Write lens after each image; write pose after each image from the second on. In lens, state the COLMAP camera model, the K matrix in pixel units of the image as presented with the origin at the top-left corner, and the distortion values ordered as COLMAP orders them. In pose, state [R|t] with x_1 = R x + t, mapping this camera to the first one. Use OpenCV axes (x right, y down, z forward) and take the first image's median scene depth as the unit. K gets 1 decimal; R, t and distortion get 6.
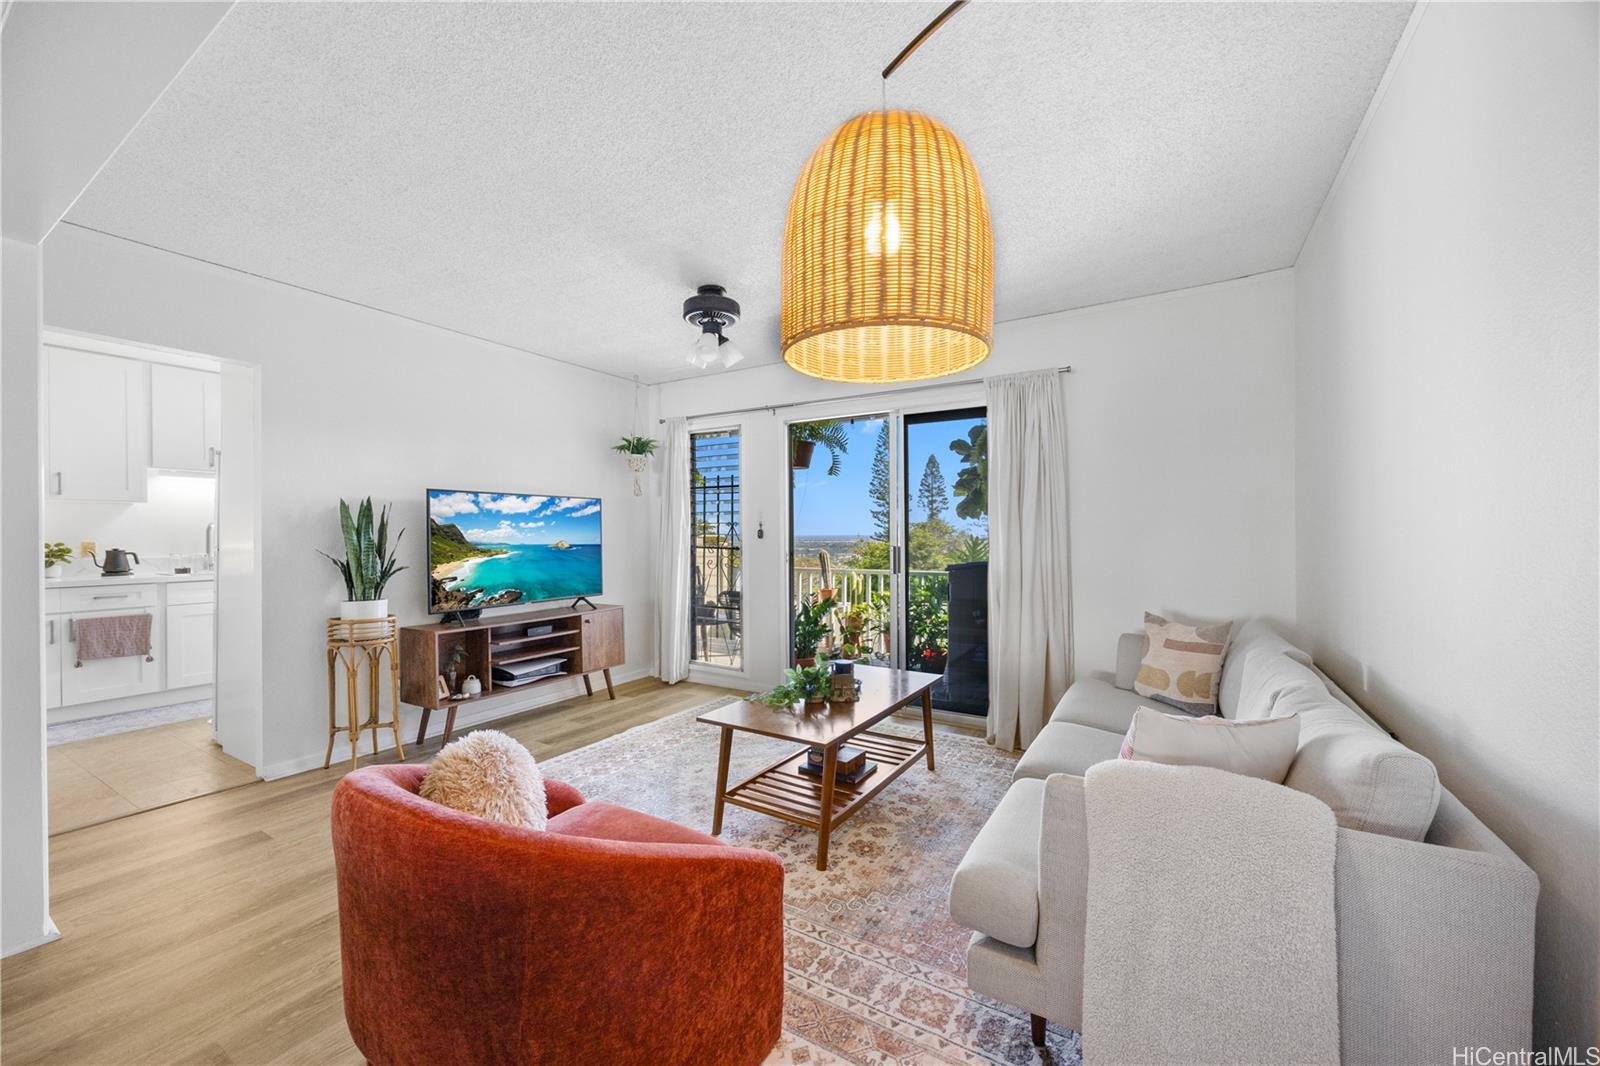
lens RADIAL K [[614.0, 0, 793.2], [0, 614.0, 537.4], [0, 0, 1]] dist [-0.001298, -0.000068]
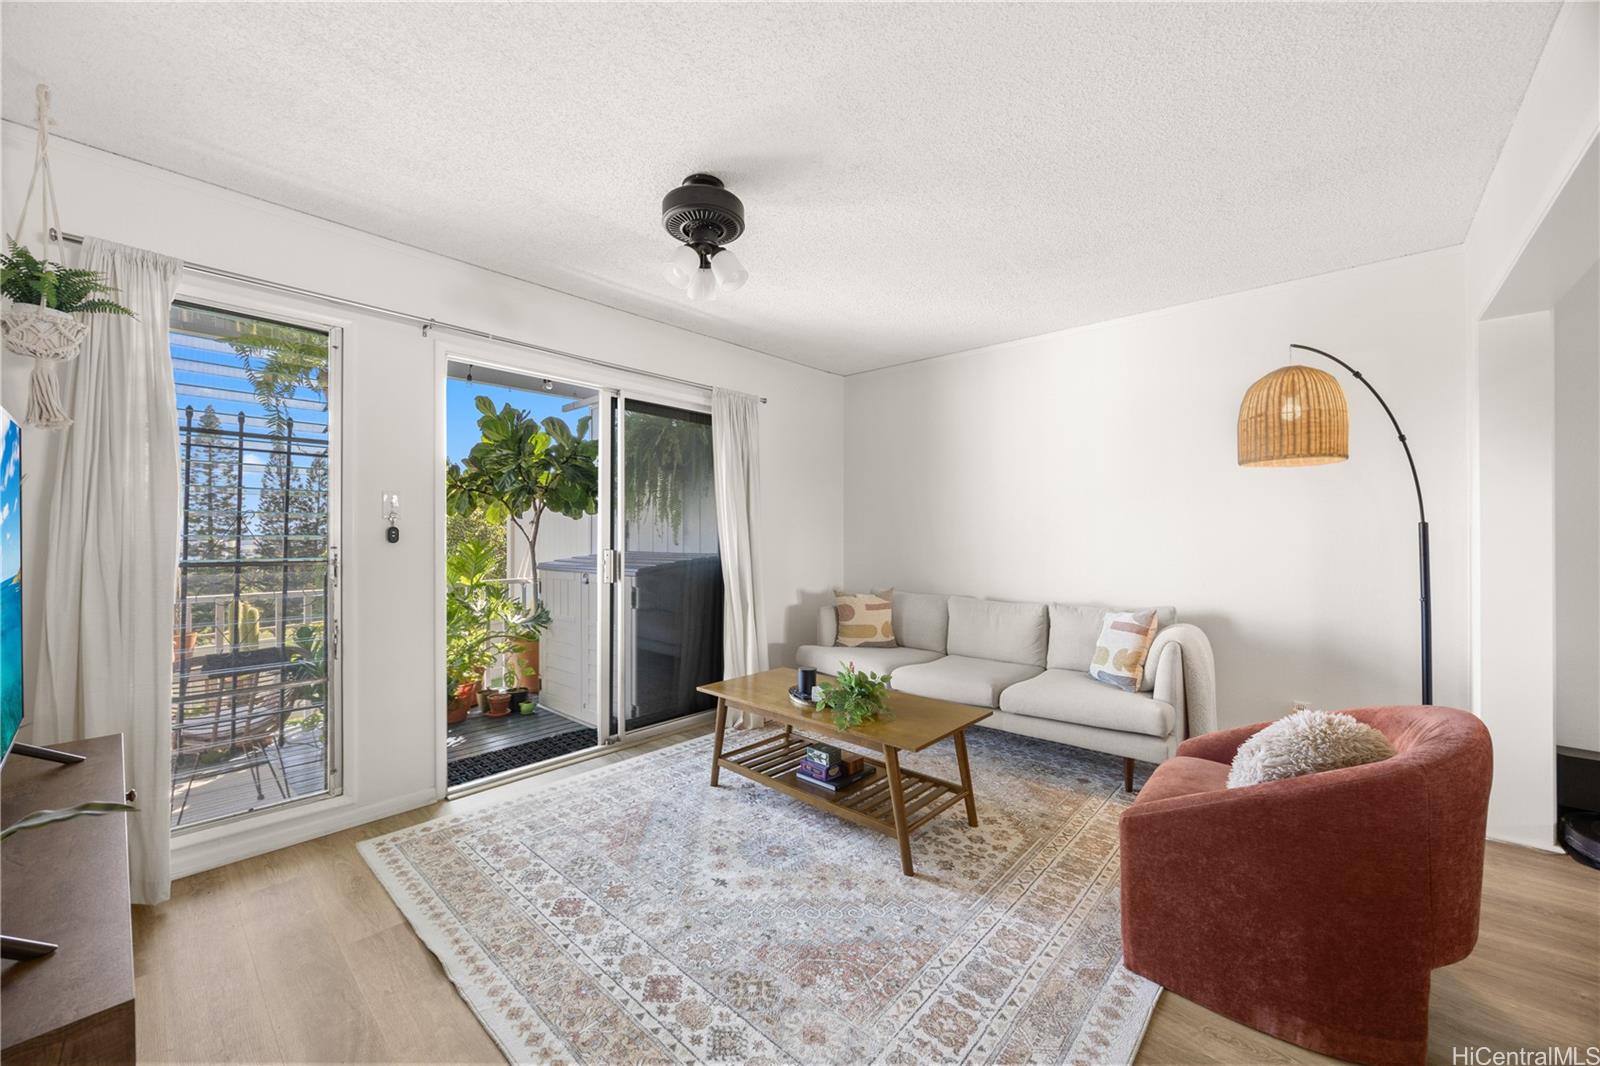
lens RADIAL K [[614.0, 0, 792.7], [0, 614.0, 527.0], [0, 0, 1]] dist [-0.001298, -0.000068]
pose [[0.172809, 0.010480, 0.984900, -0.667980], [-0.000471, 0.999944, -0.010557, -0.008493], [-0.984955, 0.001360, 0.172804, 0.651080]]
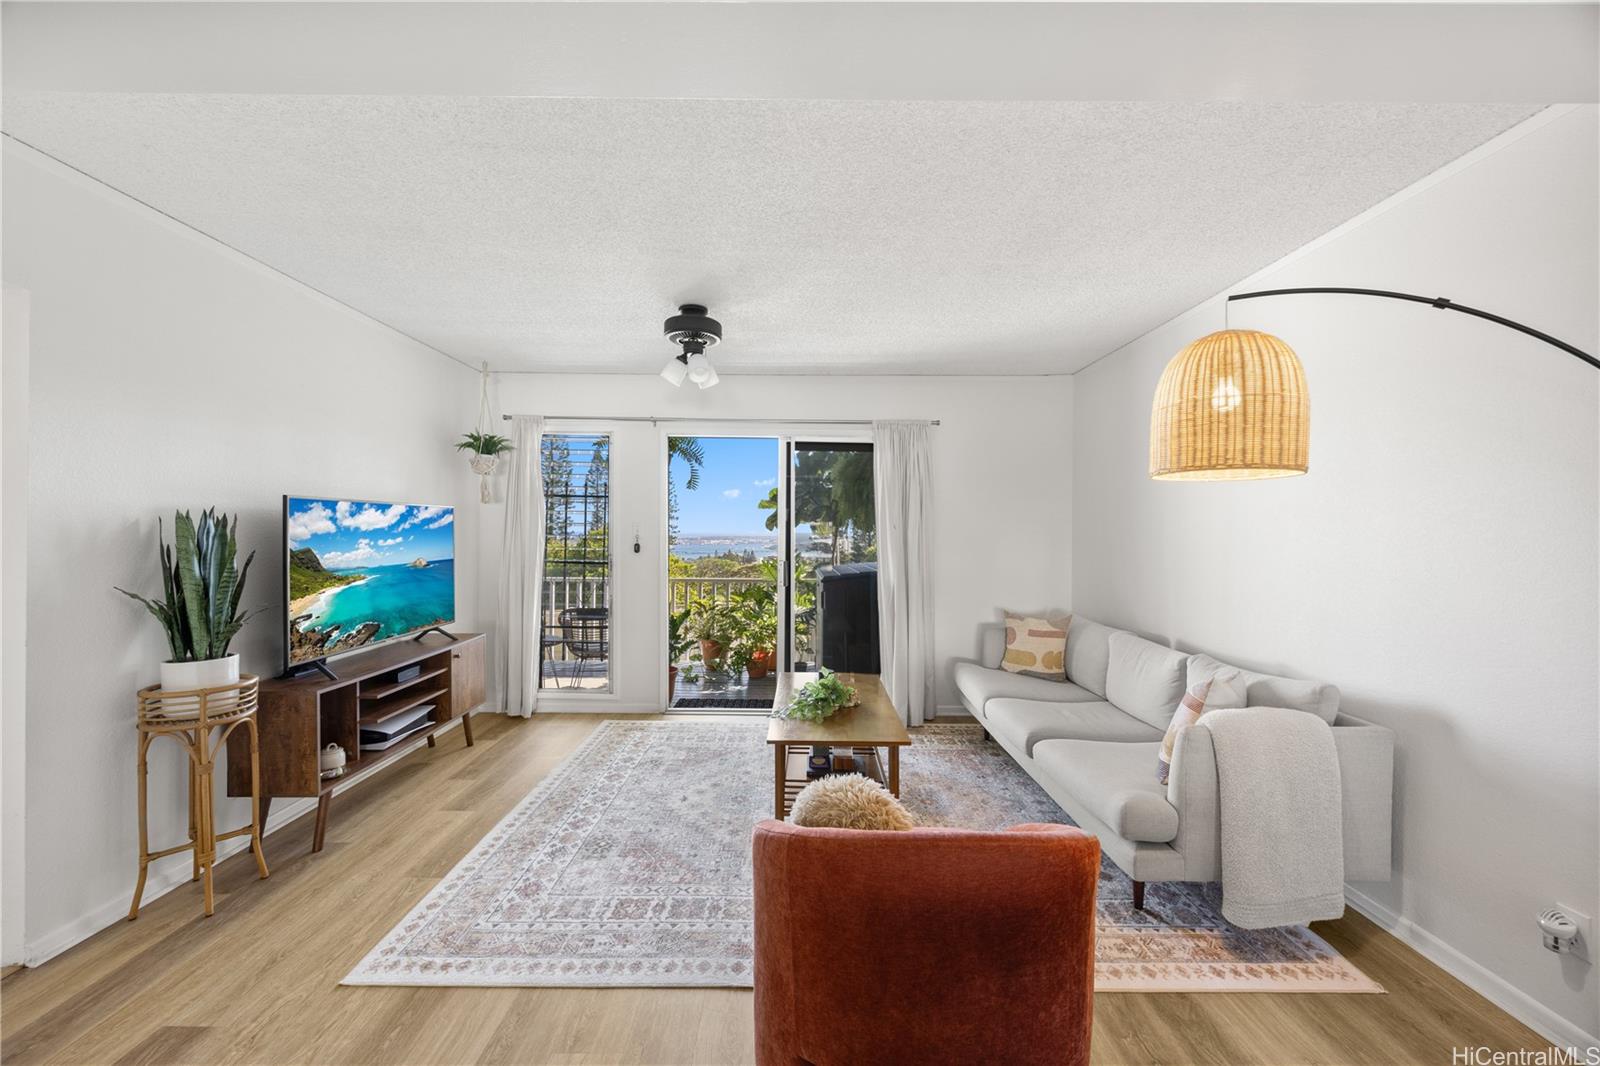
lens RADIAL K [[614.0, 0, 787.7], [0, 614.0, 534.4], [0, 0, 1]] dist [-0.001298, -0.000068]
pose [[0.855112, 0.004076, 0.518428, -0.424435], [-0.005076, 0.999987, 0.000511, -0.035392], [-0.518419, -0.003068, 0.855121, 0.060497]]
